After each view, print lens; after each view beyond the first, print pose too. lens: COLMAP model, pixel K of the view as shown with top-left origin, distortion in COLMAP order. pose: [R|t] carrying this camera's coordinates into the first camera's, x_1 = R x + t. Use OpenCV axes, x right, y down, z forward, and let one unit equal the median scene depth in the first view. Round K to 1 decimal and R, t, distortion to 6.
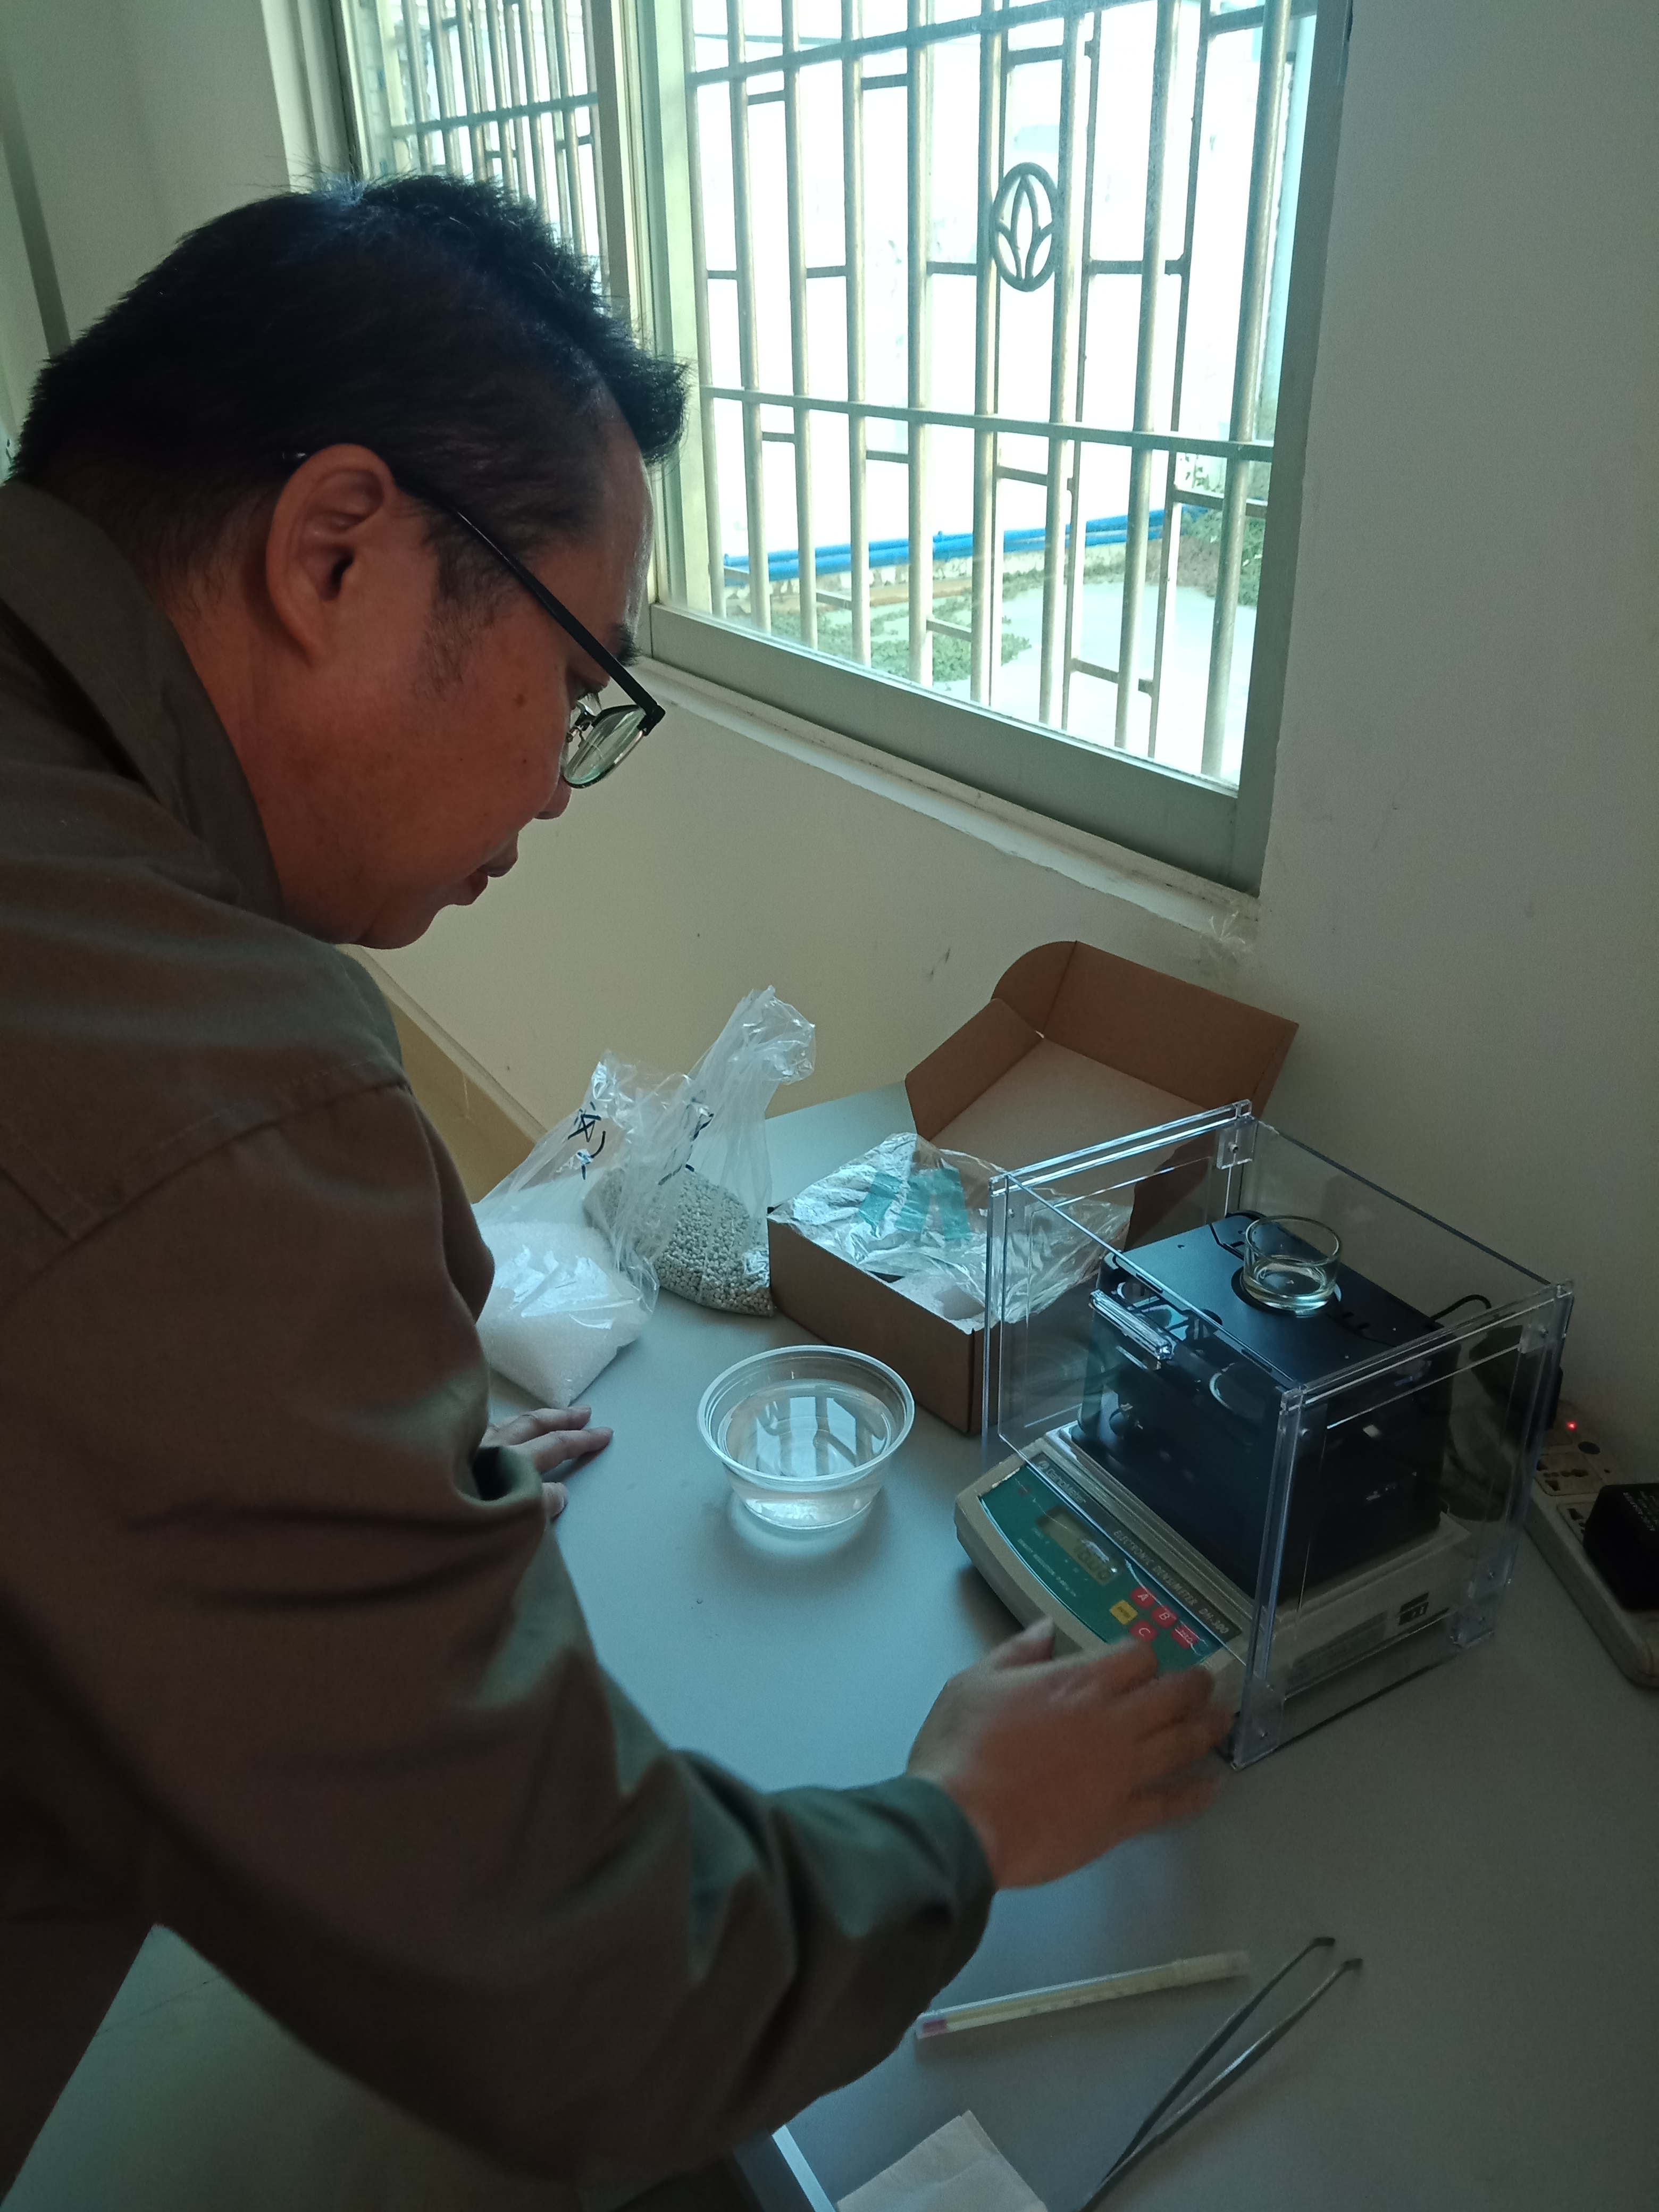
lens RADIAL K [[1572.7, 0, 830.7], [0, 1572.7, 1164.1], [0, 0, 1]] dist [0.005105, 0.001333]
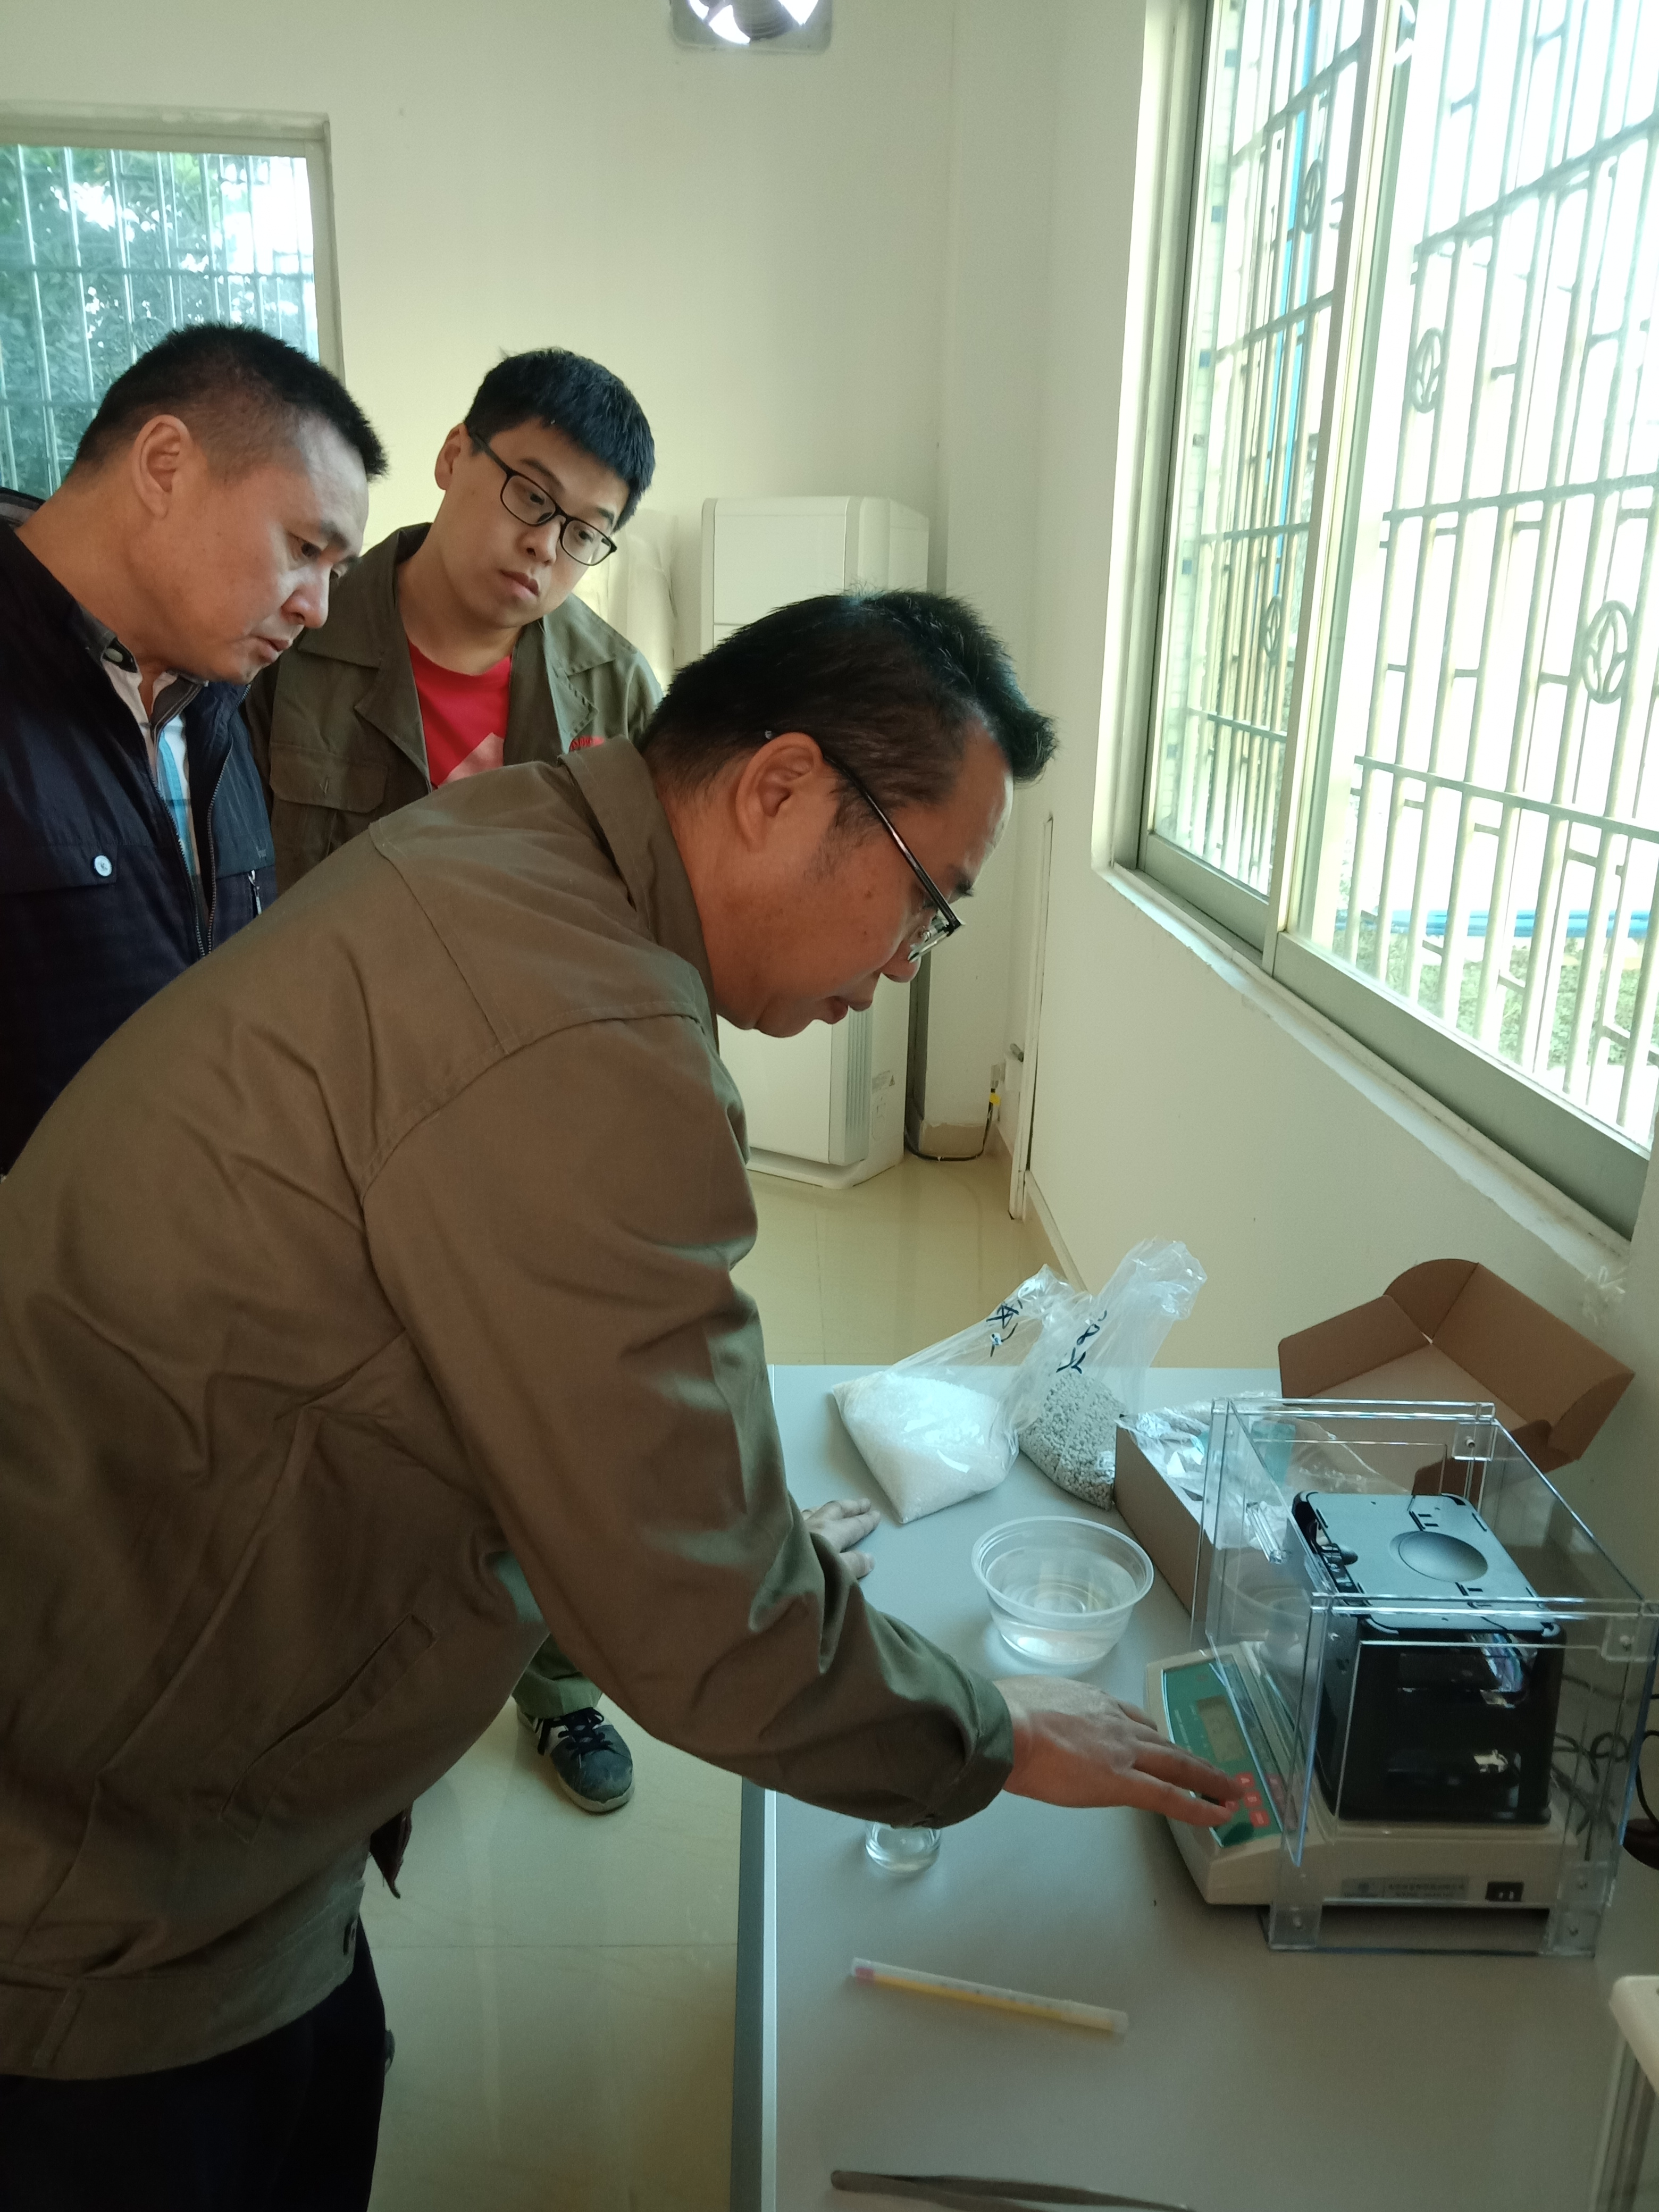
lens RADIAL K [[1667.4, 0, 825.1], [0, 1667.4, 1103.0], [0, 0, 1]] dist [0.177891, -0.001794]
pose [[0.862128, 0.220193, -0.456345, 0.329669], [-0.325976, 0.930540, -0.166835, 0.111098], [0.387912, 0.292591, 0.874022, -0.244334]]
